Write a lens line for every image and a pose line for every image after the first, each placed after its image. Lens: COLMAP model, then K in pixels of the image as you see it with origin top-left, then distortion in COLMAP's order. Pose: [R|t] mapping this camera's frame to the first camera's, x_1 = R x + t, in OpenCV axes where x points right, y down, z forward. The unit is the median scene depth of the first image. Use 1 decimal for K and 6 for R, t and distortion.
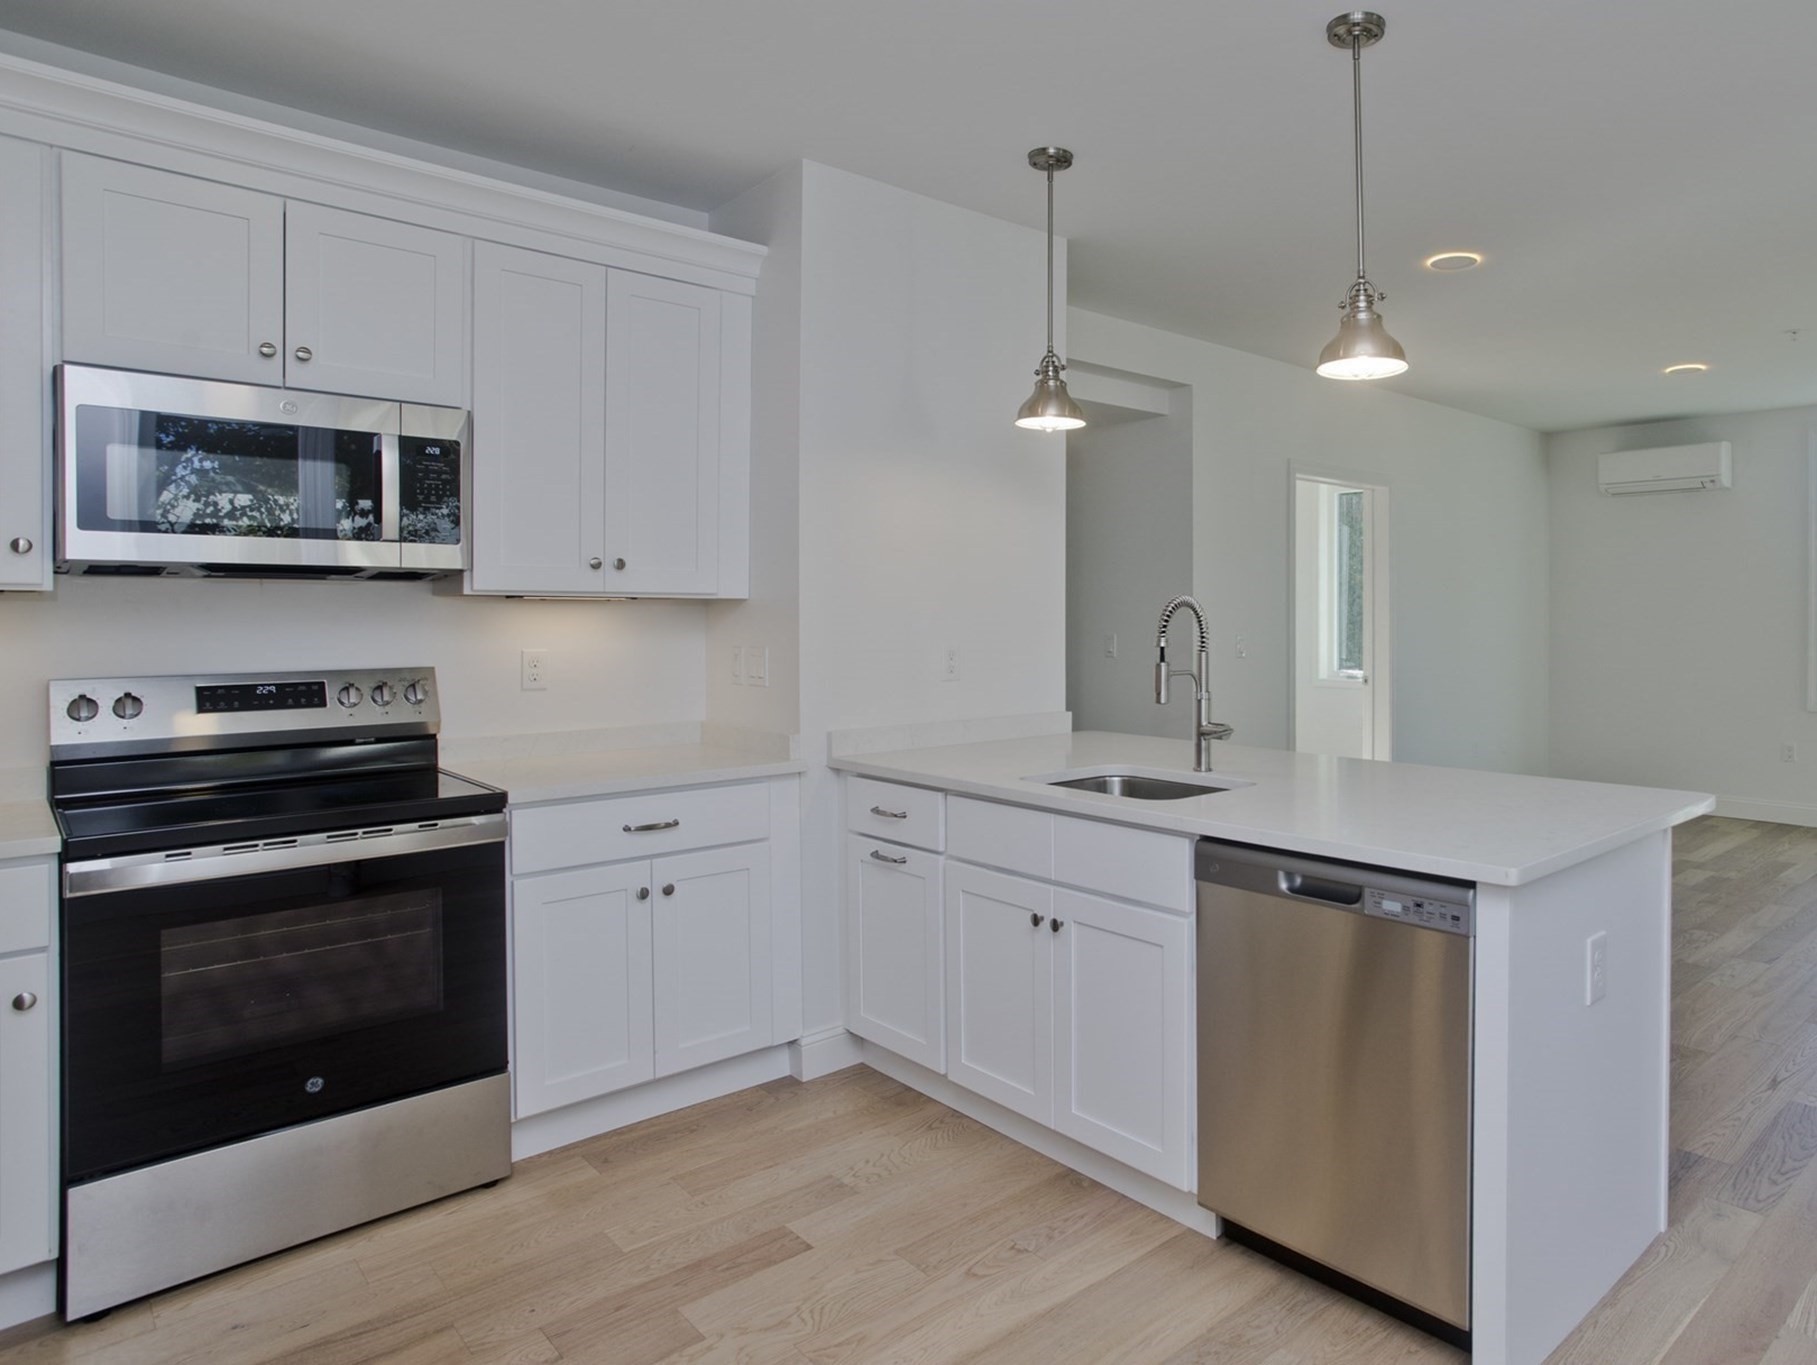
lens RADIAL K [[1140.6, 0, 1132.2], [0, 1140.6, 622.8], [0, 0, 1]] dist [-0.058389, 0.037781]
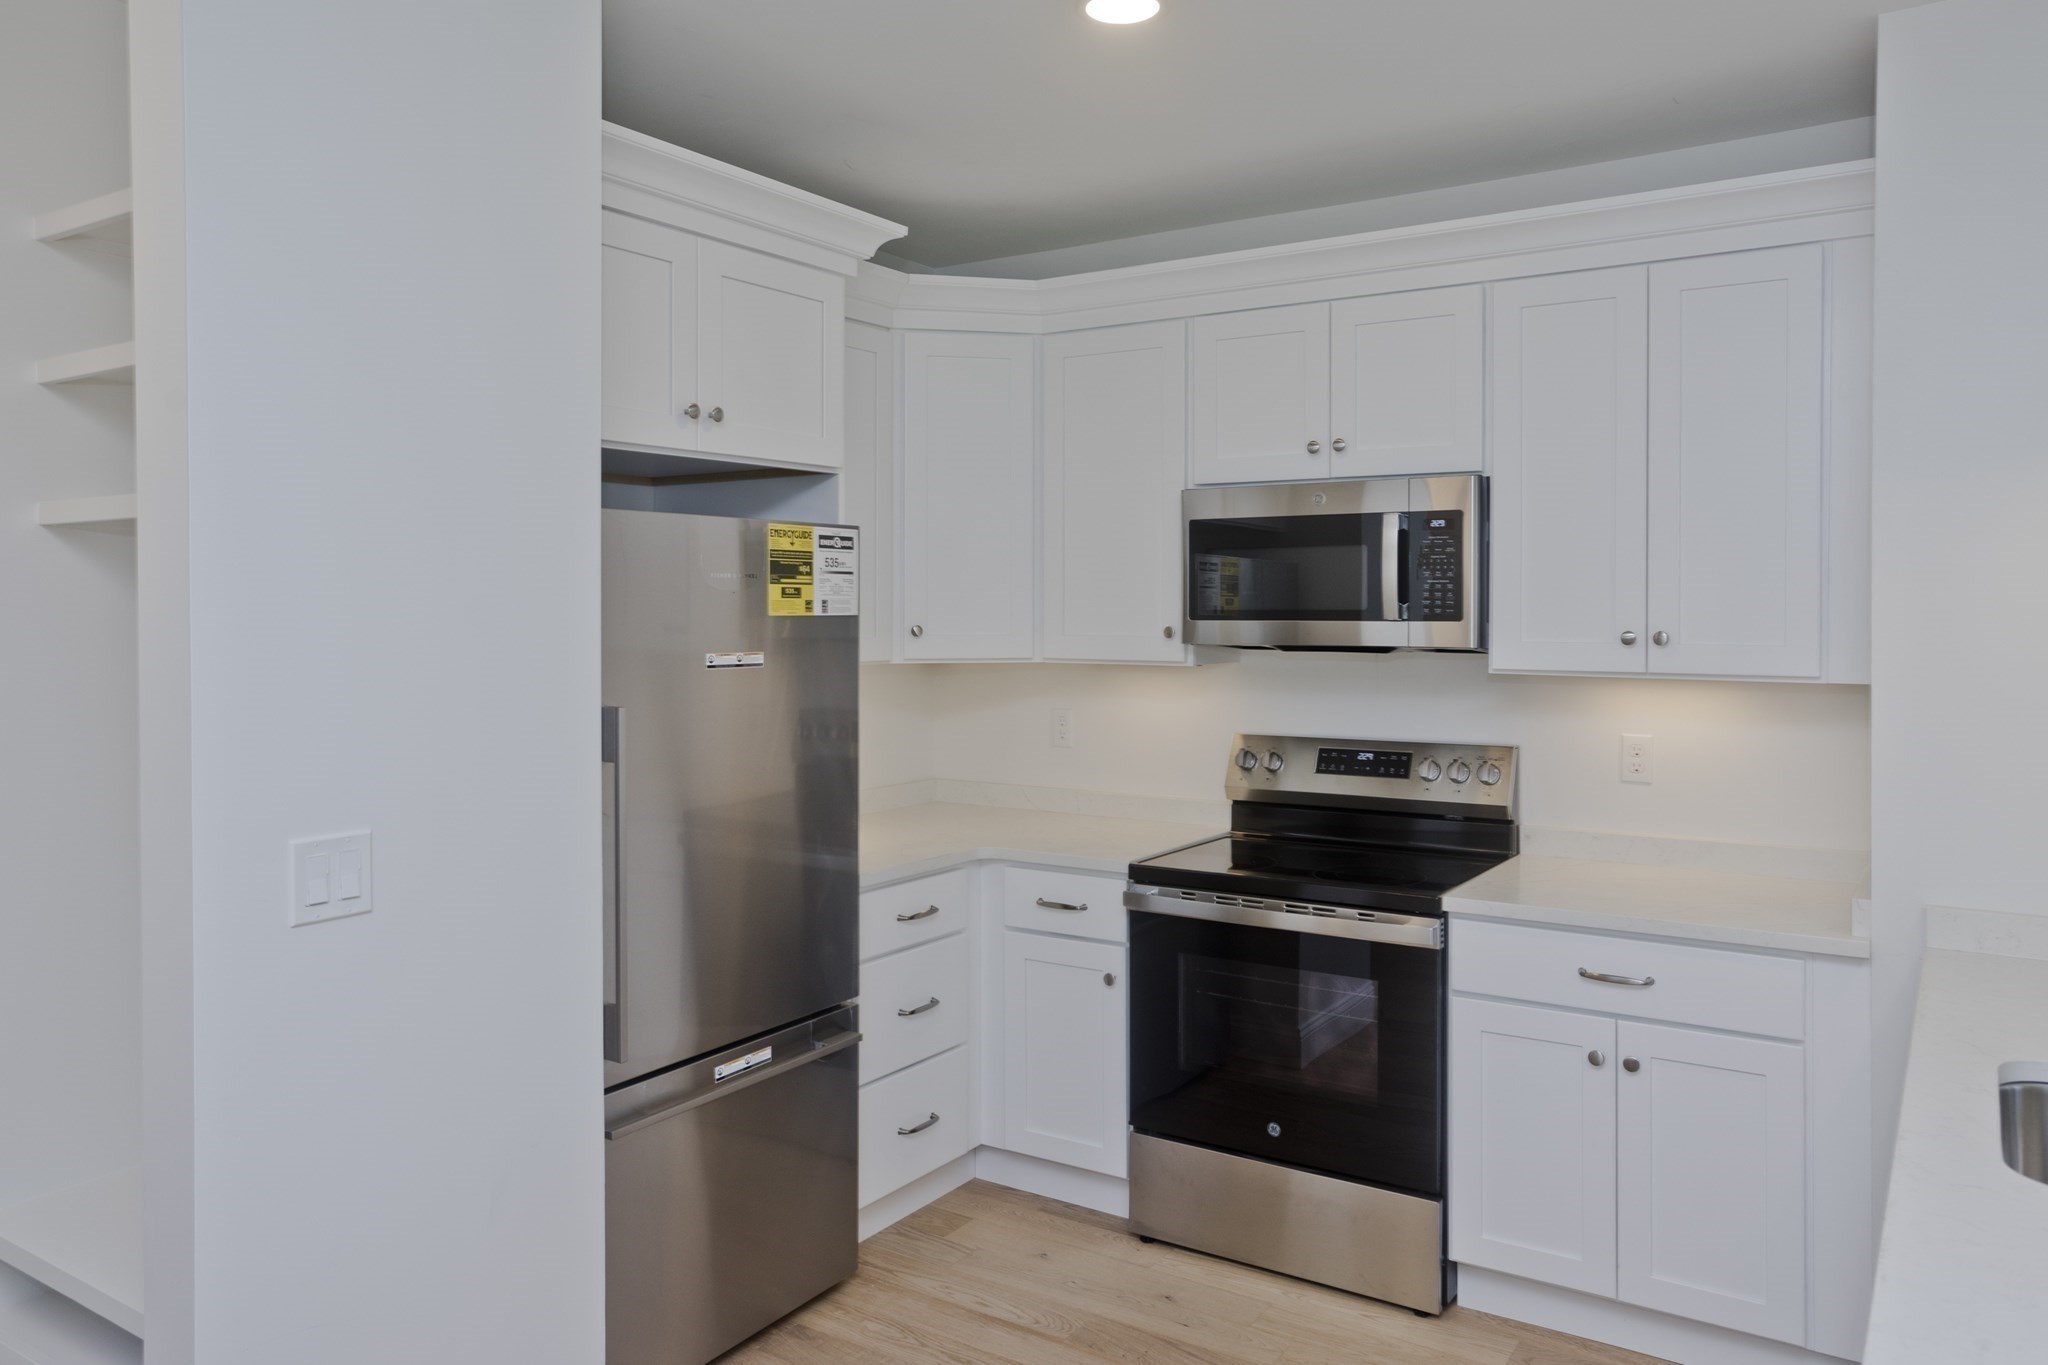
lens RADIAL K [[1430.6, 0, 1017.3], [0, 1430.6, 628.0], [0, 0, 1]] dist [-0.007492, 0.003303]
pose [[0.184943, 0.014382, -0.982644, 0.486187], [-0.008037, 0.999882, 0.013122, -0.075660], [0.982716, 0.005471, 0.185036, 0.412858]]
